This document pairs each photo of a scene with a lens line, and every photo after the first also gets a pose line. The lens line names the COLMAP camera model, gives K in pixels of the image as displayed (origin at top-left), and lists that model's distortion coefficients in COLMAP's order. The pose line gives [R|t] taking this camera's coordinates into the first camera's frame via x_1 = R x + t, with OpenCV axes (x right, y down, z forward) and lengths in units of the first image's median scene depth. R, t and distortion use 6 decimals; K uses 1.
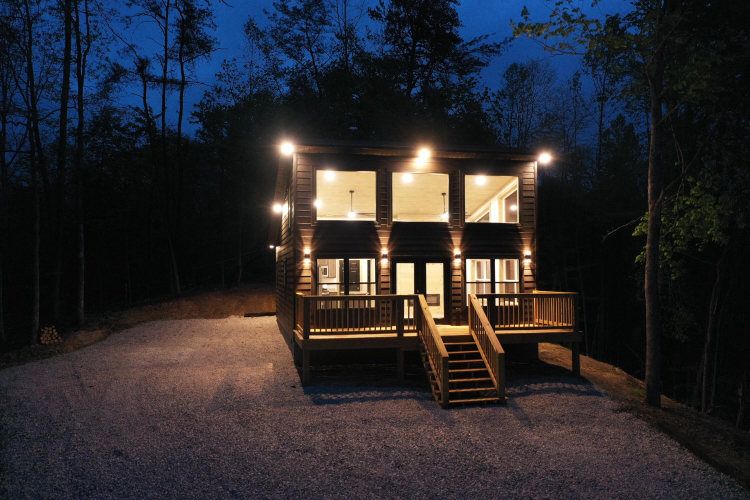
lens RADIAL K [[593.8, 0, 376.7], [0, 593.8, 248.9], [0, 0, 1]] dist [-0.001229, 0.002494]
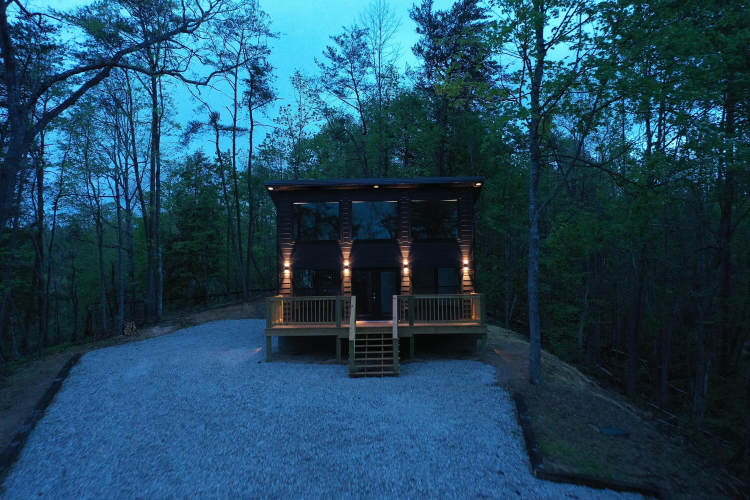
lens RADIAL K [[597.5, 0, 375.0], [0, 597.5, 250.0], [0, 0, 1]] dist [0.010527, 0.003550]
pose [[0.972772, -0.024581, -0.230456, 0.367520], [0.021487, 0.999642, -0.015925, -0.002841], [0.230765, 0.010540, 0.972952, -0.249859]]
